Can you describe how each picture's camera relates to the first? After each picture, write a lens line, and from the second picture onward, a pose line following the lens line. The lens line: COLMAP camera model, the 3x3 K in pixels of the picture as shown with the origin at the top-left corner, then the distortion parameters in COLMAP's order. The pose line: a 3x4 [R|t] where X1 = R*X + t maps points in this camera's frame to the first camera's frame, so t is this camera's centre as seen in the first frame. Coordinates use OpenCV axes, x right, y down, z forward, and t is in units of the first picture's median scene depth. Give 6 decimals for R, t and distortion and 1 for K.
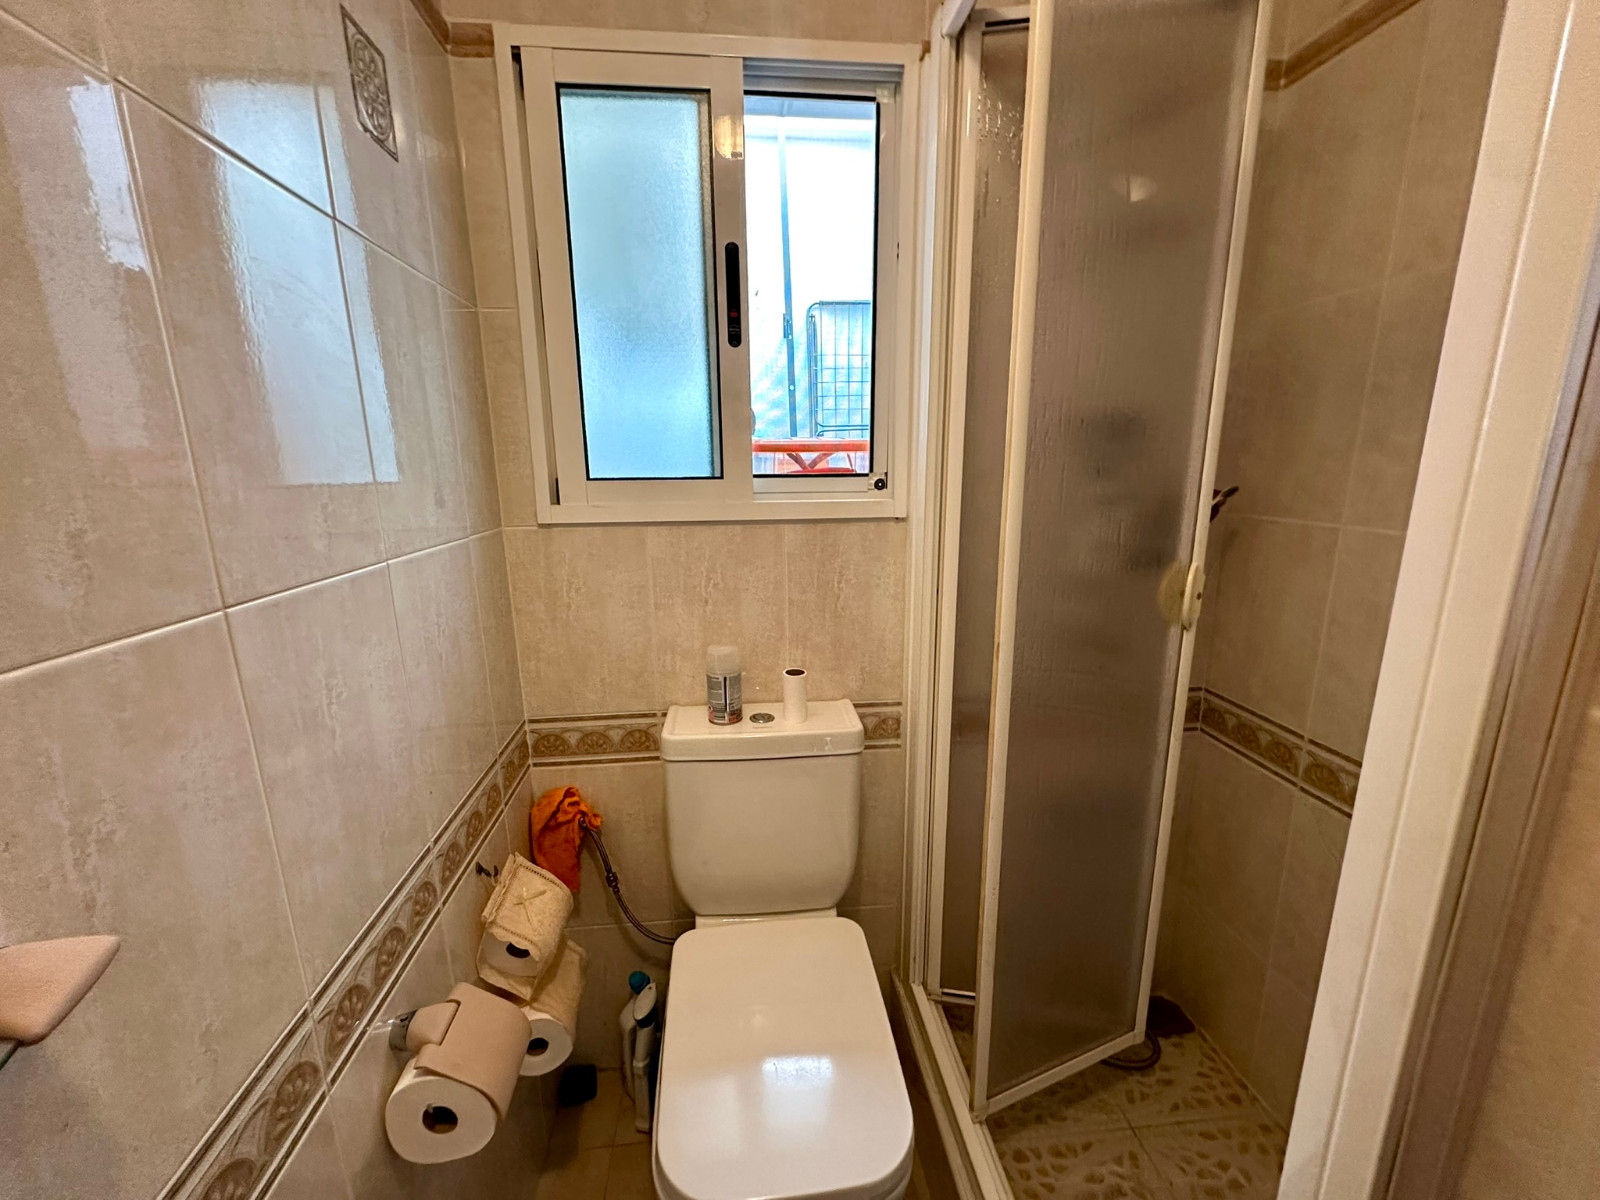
lens RADIAL K [[639.8, 0, 799.4], [0, 639.8, 600.7], [0, 0, 1]] dist [-0.004274, 0.000204]
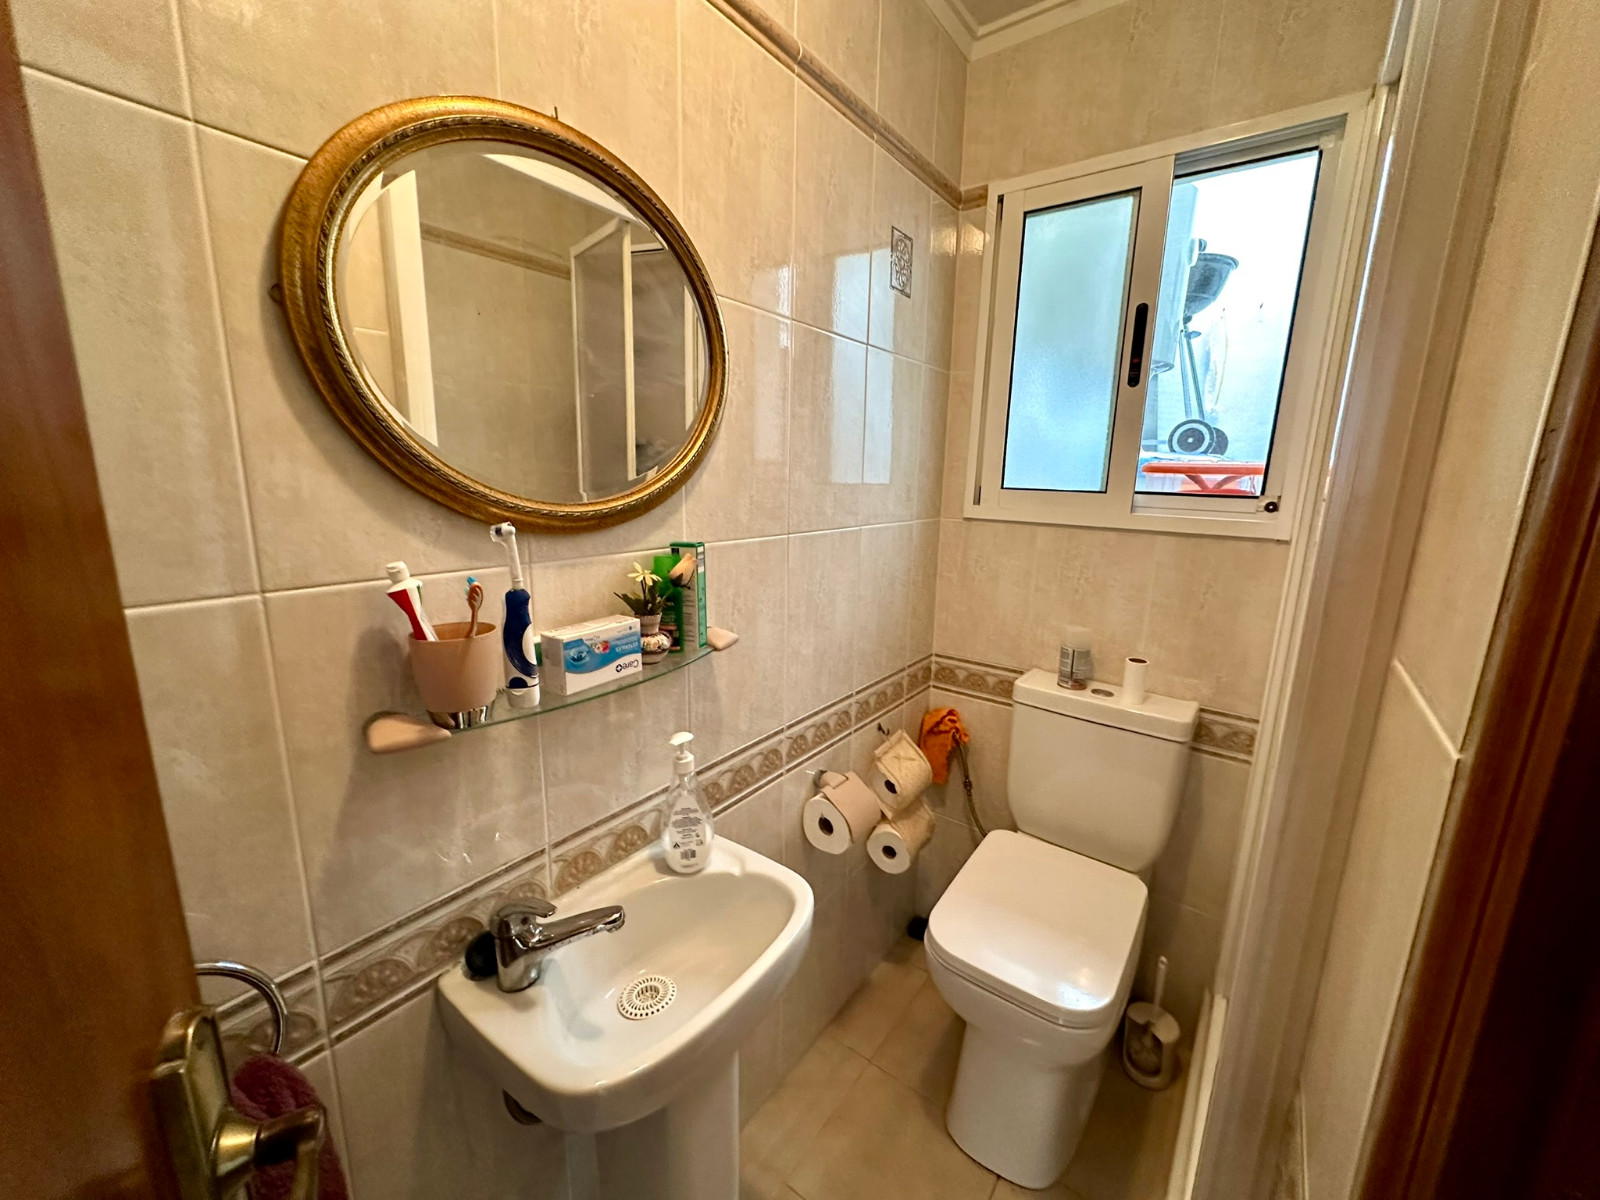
lens RADIAL K [[639.8, 0, 799.4], [0, 639.8, 600.7], [0, 0, 1]] dist [-0.004274, 0.000204]
pose [[0.730217, 0.166292, -0.662669, 0.293314], [-0.175538, 0.983031, 0.053254, 0.049692], [0.660280, 0.077437, 0.747017, -0.285808]]
